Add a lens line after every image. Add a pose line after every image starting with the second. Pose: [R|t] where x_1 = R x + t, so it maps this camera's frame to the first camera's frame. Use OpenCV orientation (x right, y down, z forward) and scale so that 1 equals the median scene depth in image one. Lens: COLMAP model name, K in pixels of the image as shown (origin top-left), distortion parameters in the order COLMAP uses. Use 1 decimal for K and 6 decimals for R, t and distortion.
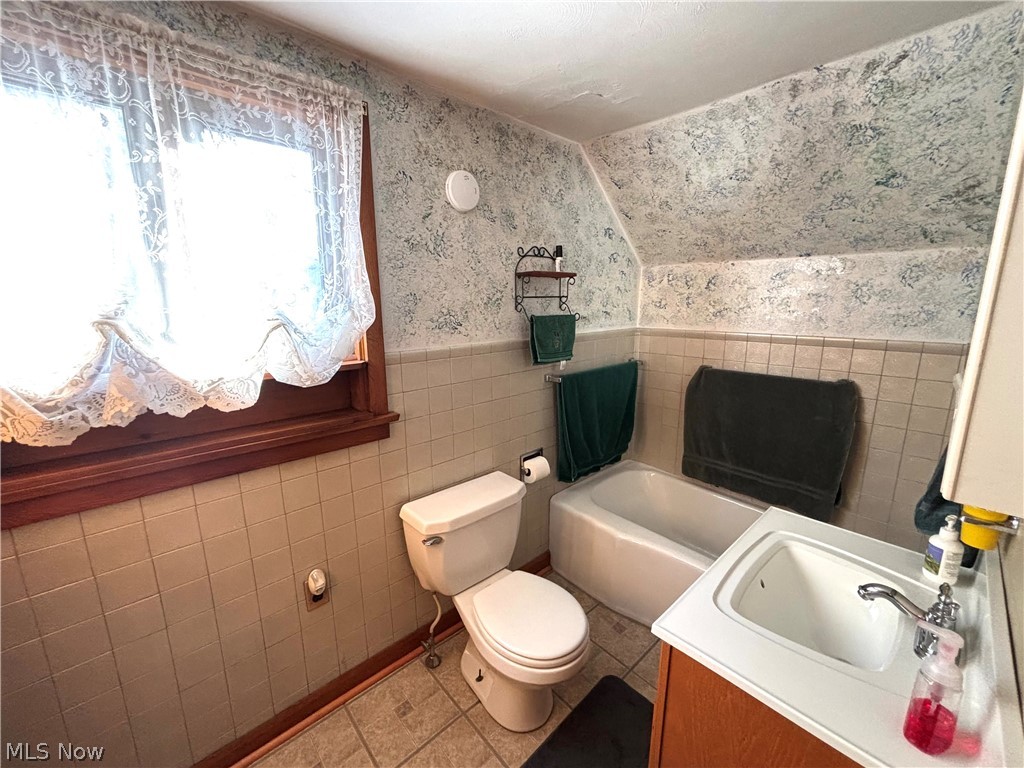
lens RADIAL K [[413.1, 0, 512.6], [0, 413.1, 385.9], [0, 0, 1]] dist [-0.002927, 0.001523]
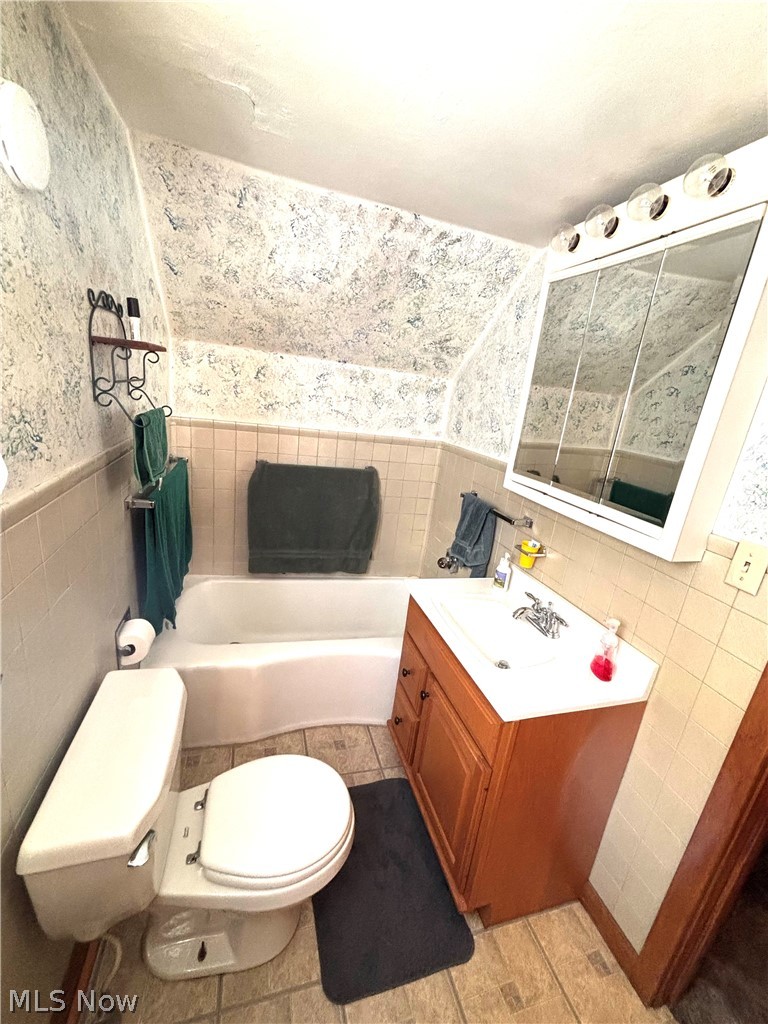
lens RADIAL K [[413.1, 0, 383.2], [0, 413.1, 512.7], [0, 0, 1]] dist [-0.002927, 0.001523]
pose [[0.437146, -0.198281, 0.877262, -0.359327], [0.061192, 0.979692, 0.190940, -0.119362], [-0.897306, -0.029787, 0.440402, 0.383752]]
